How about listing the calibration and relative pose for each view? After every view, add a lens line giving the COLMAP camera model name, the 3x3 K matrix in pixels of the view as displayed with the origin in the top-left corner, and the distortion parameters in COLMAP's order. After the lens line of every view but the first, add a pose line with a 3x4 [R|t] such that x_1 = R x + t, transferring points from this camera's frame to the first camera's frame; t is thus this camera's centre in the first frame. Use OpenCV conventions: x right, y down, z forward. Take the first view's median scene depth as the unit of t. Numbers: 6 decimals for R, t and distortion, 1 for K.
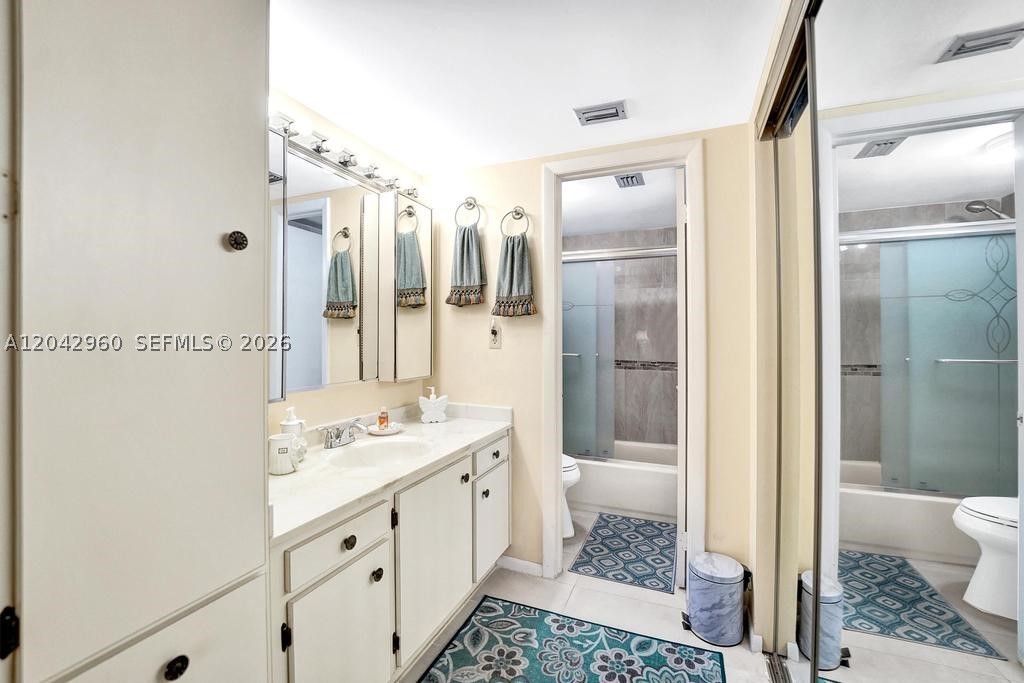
lens RADIAL K [[423.2, 0, 507.3], [0, 423.2, 335.3], [0, 0, 1]] dist [-0.028052, 0.003159]
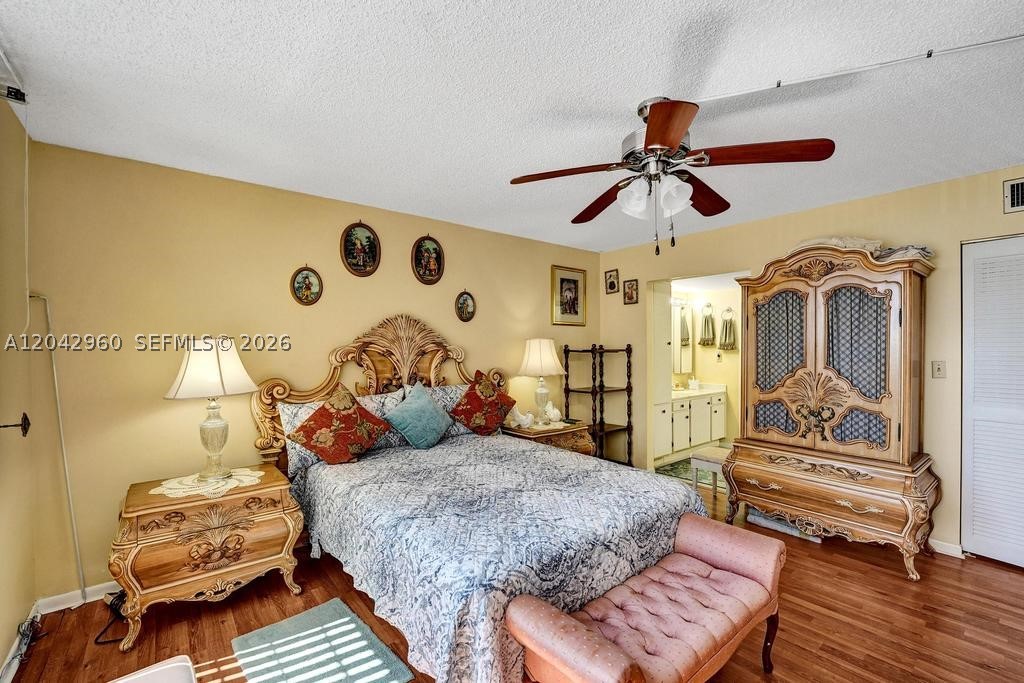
lens RADIAL K [[423.2, 0, 512.3], [0, 423.2, 347.7], [0, 0, 1]] dist [-0.028052, 0.003159]
pose [[0.885108, 0.000667, -0.465384, 0.048220], [-0.000526, 1.000000, 0.000432, -0.058437], [0.465385, -0.000138, 0.885109, -1.873420]]
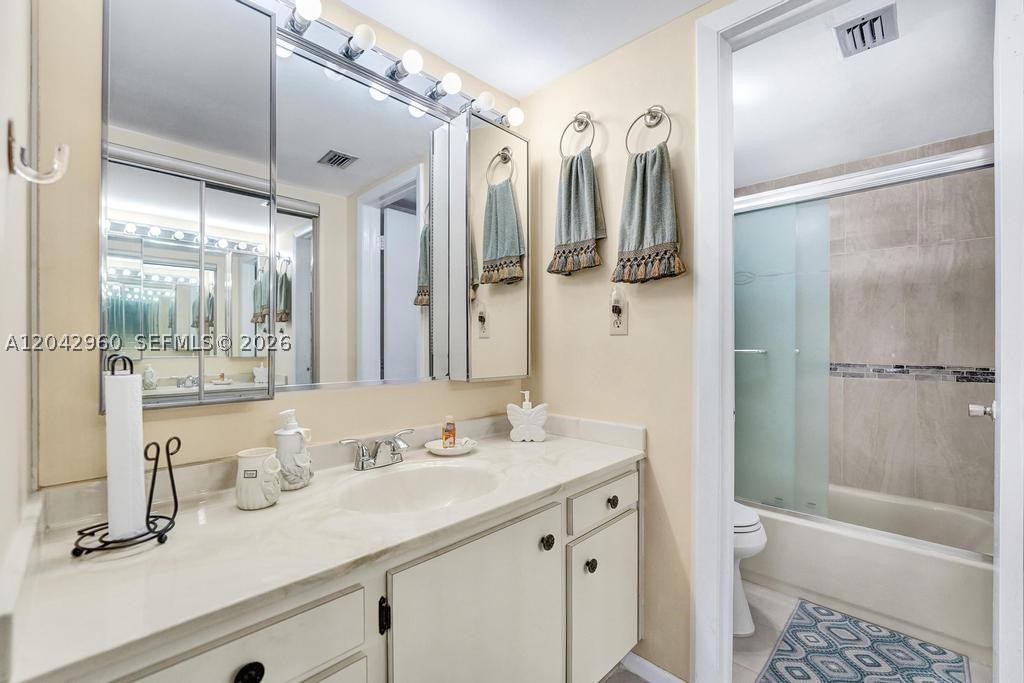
lens RADIAL K [[423.2, 0, 506.9], [0, 423.2, 355.6], [0, 0, 1]] dist [-0.028052, 0.003159]
pose [[0.929317, -0.001010, -0.369281, 0.050907], [0.007962, 0.999819, 0.017302, 0.050982], [0.369196, -0.019019, 0.929157, 0.335411]]
